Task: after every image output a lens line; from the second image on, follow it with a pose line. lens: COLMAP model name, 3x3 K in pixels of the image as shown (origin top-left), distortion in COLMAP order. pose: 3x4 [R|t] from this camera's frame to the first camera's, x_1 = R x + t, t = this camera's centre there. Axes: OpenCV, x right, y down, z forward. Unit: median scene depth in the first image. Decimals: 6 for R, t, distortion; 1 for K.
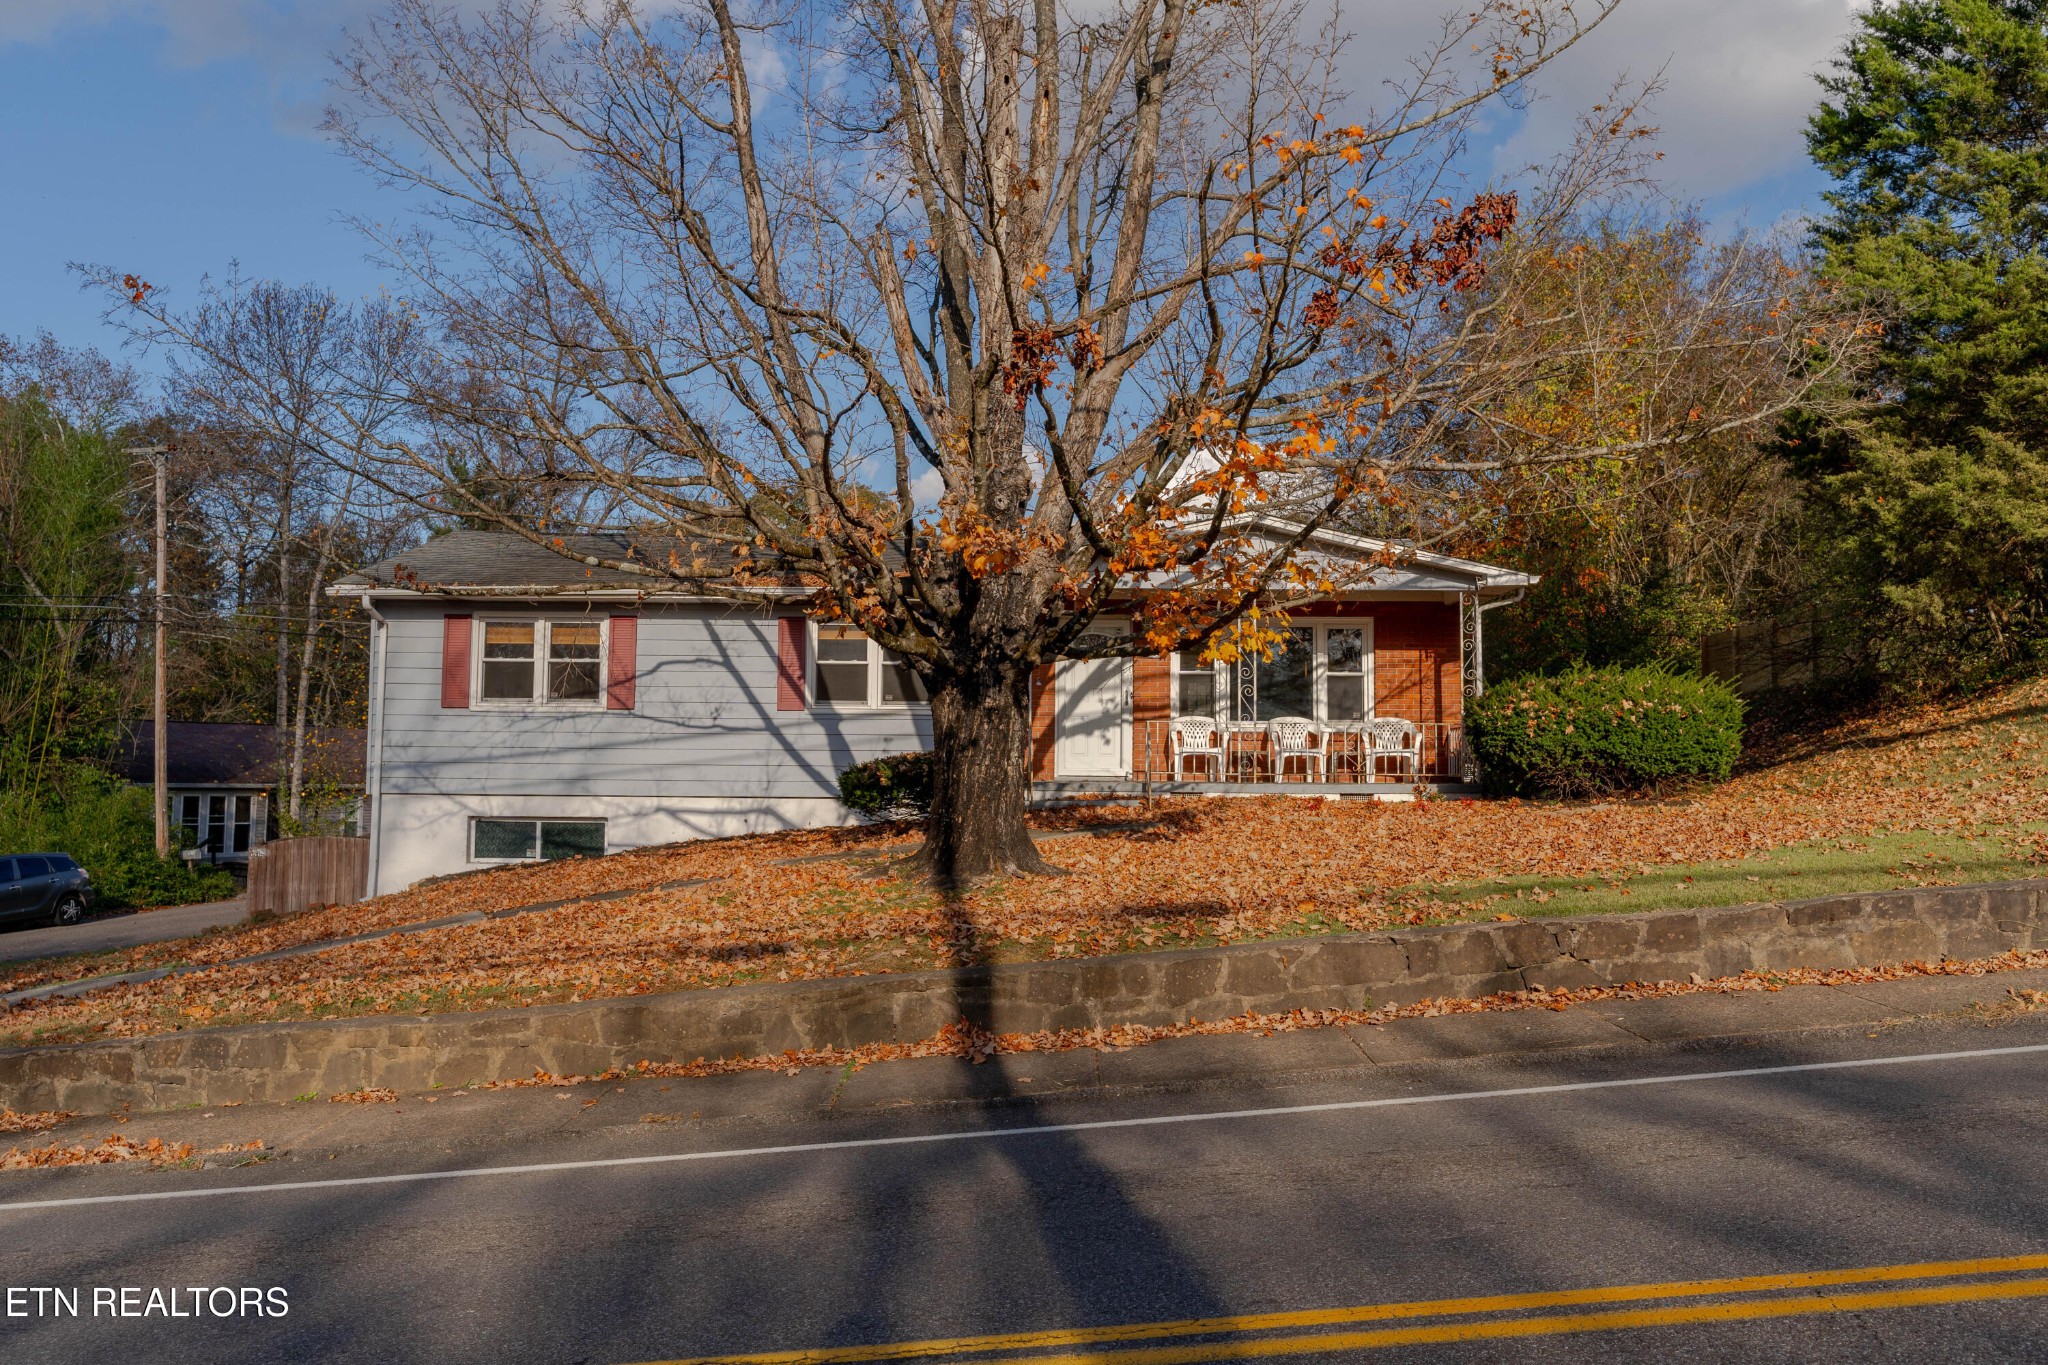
lens RADIAL K [[1459.6, 0, 1024.0], [0, 1459.6, 682.5], [0, 0, 1]] dist [-0.002640, -0.001858]
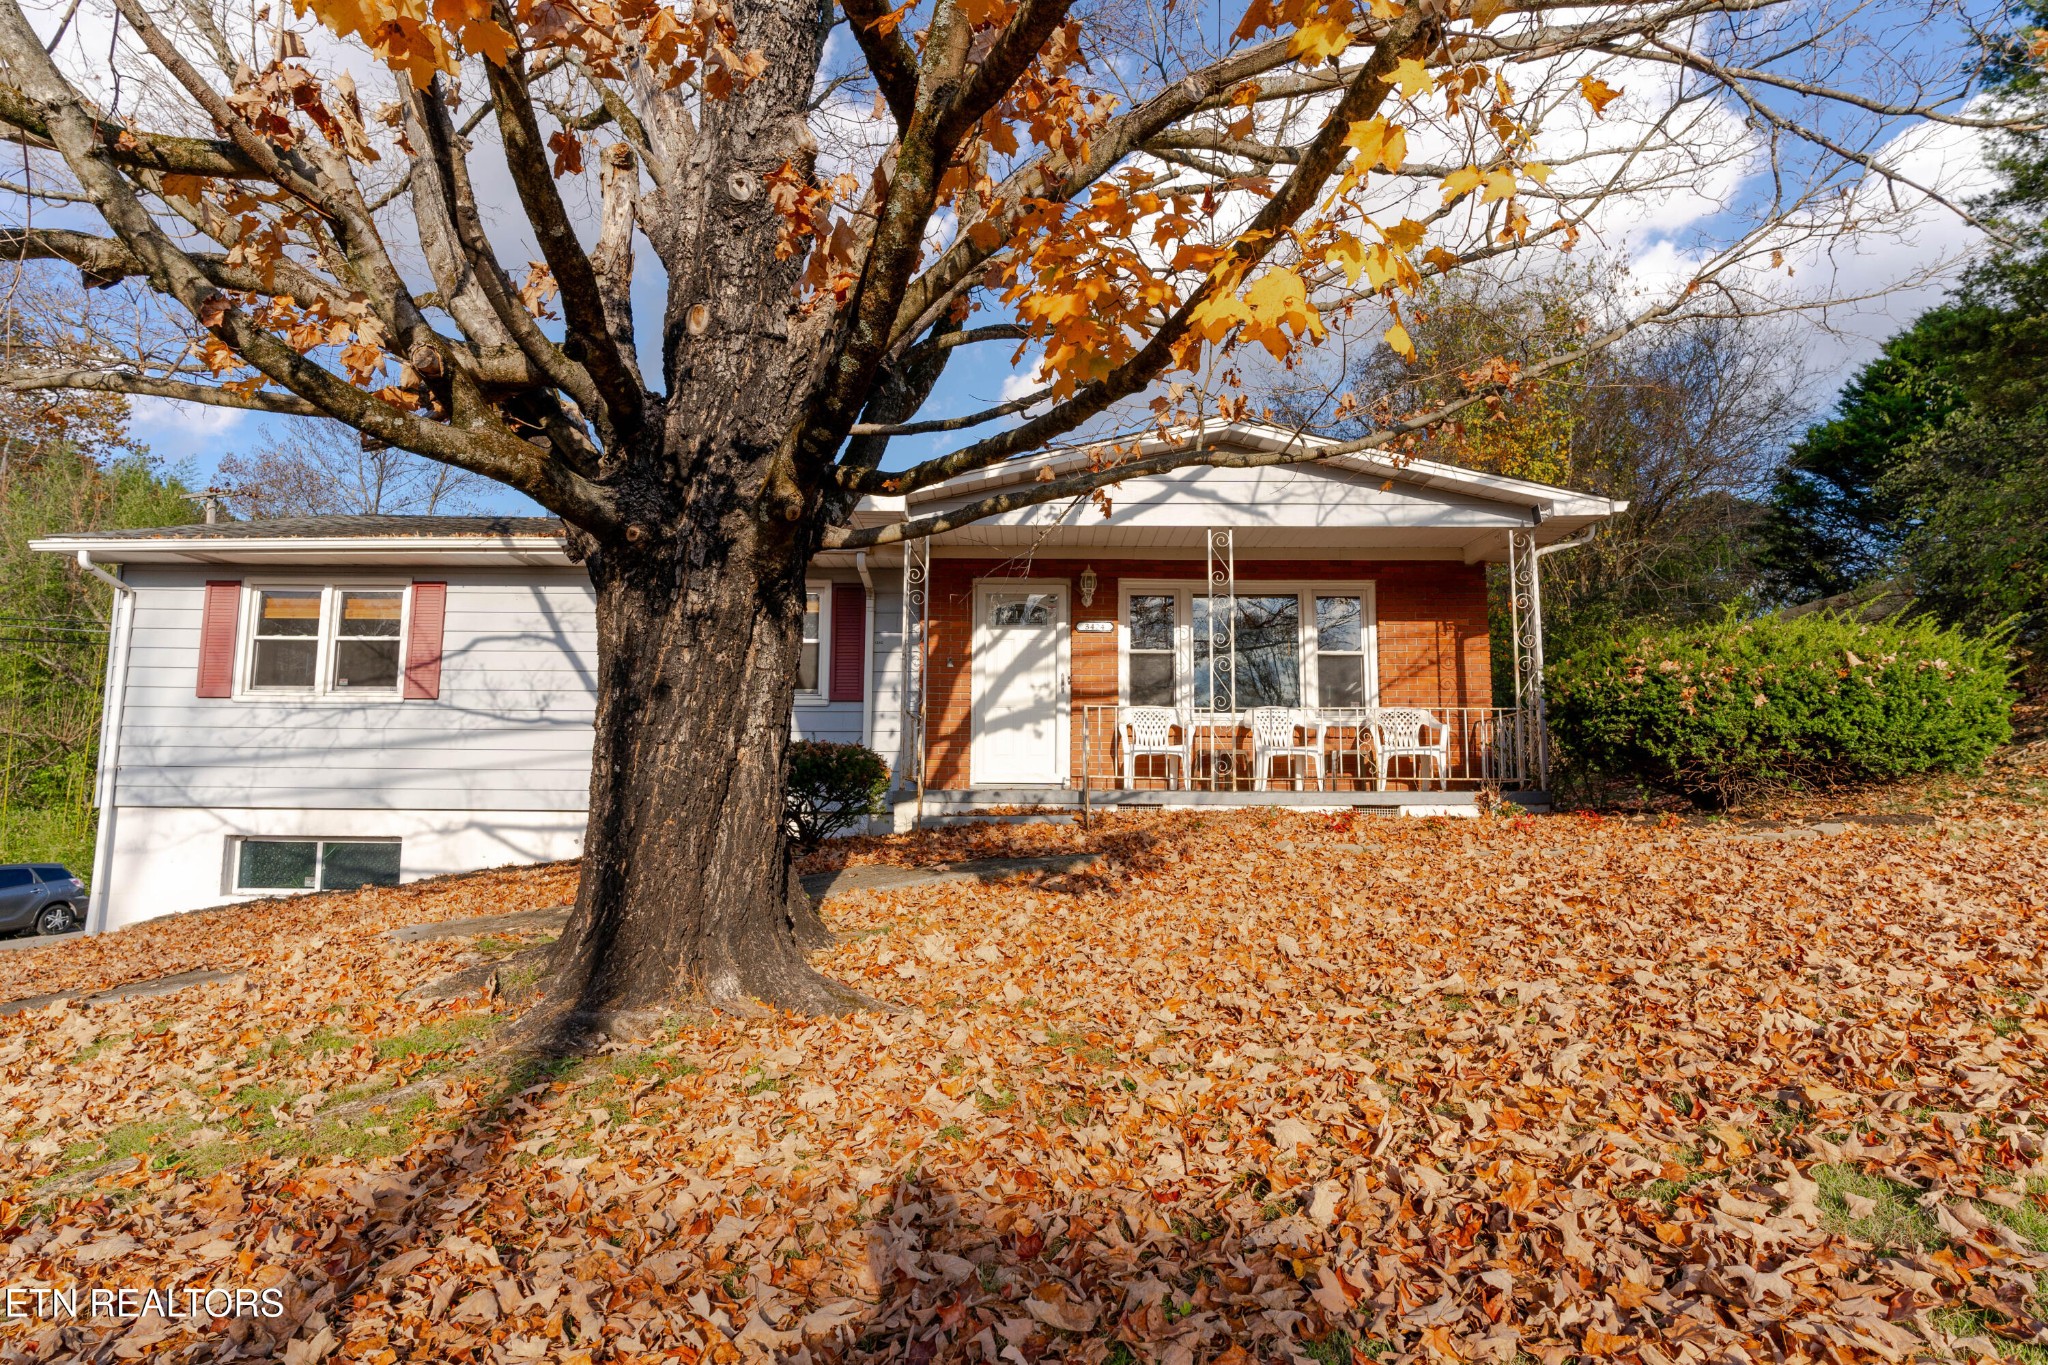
lens RADIAL K [[1079.0, 0, 999.8], [0, 1079.0, 672.8], [0, 0, 1]] dist [-0.001773, 0.000037]
pose [[0.999859, -0.003604, -0.016425, 0.046361], [0.002868, 0.999002, -0.044572, 0.031391], [0.016569, 0.044518, 0.998871, 0.422672]]
